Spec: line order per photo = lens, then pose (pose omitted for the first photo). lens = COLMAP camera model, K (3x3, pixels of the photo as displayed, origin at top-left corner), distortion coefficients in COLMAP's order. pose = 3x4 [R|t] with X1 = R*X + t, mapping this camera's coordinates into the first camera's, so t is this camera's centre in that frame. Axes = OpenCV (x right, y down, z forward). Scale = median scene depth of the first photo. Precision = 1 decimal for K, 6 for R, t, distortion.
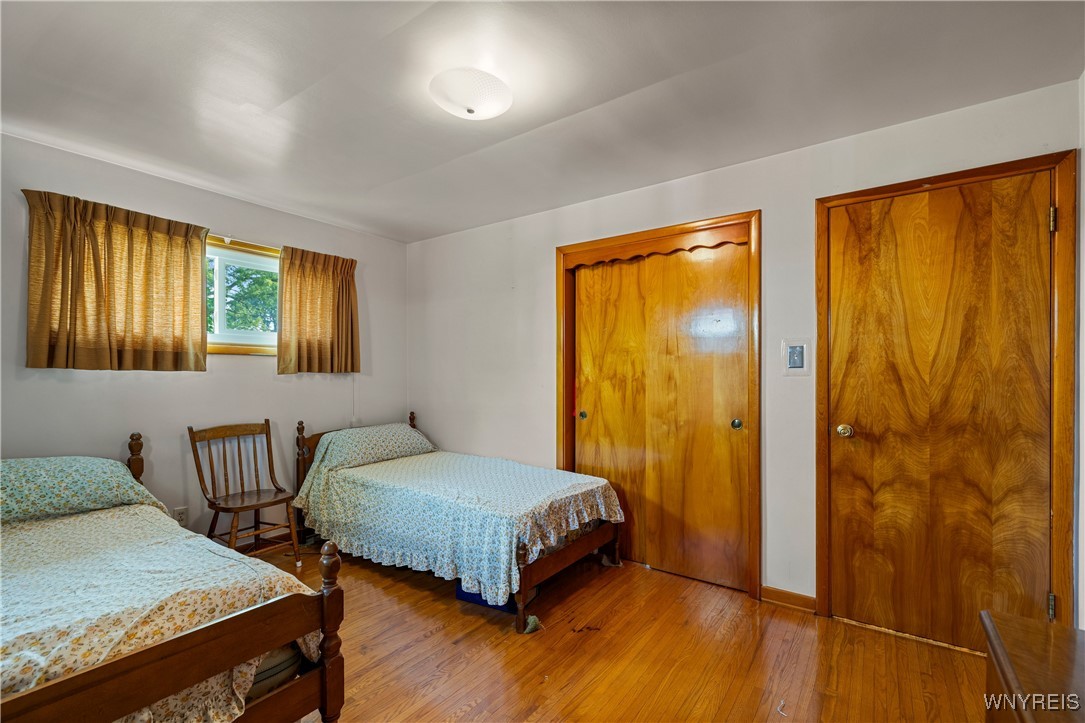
lens RADIAL K [[460.4, 0, 548.1], [0, 460.4, 371.0], [0, 0, 1]] dist [-0.000658, -0.000782]
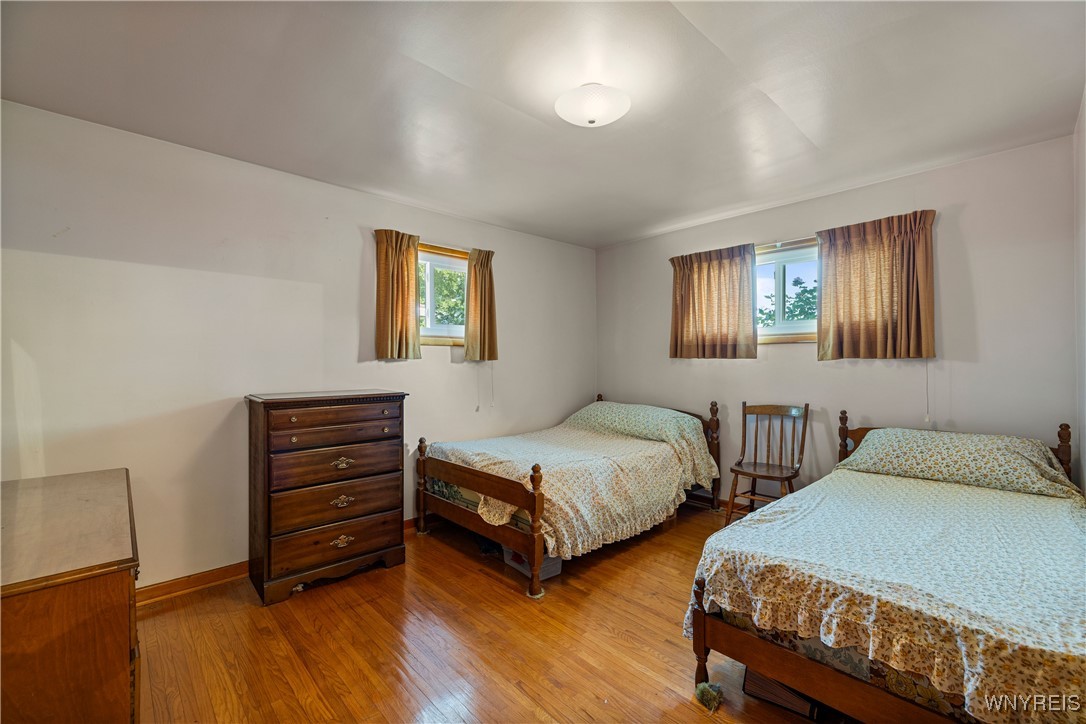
lens RADIAL K [[460.9, 0, 548.0], [0, 460.9, 358.9], [0, 0, 1]] dist [-0.000658, -0.000782]
pose [[-0.193487, -0.006968, -0.981078, 0.579795], [0.012474, 0.999876, -0.009562, 0.006414], [0.981024, -0.014088, -0.193376, 0.693901]]
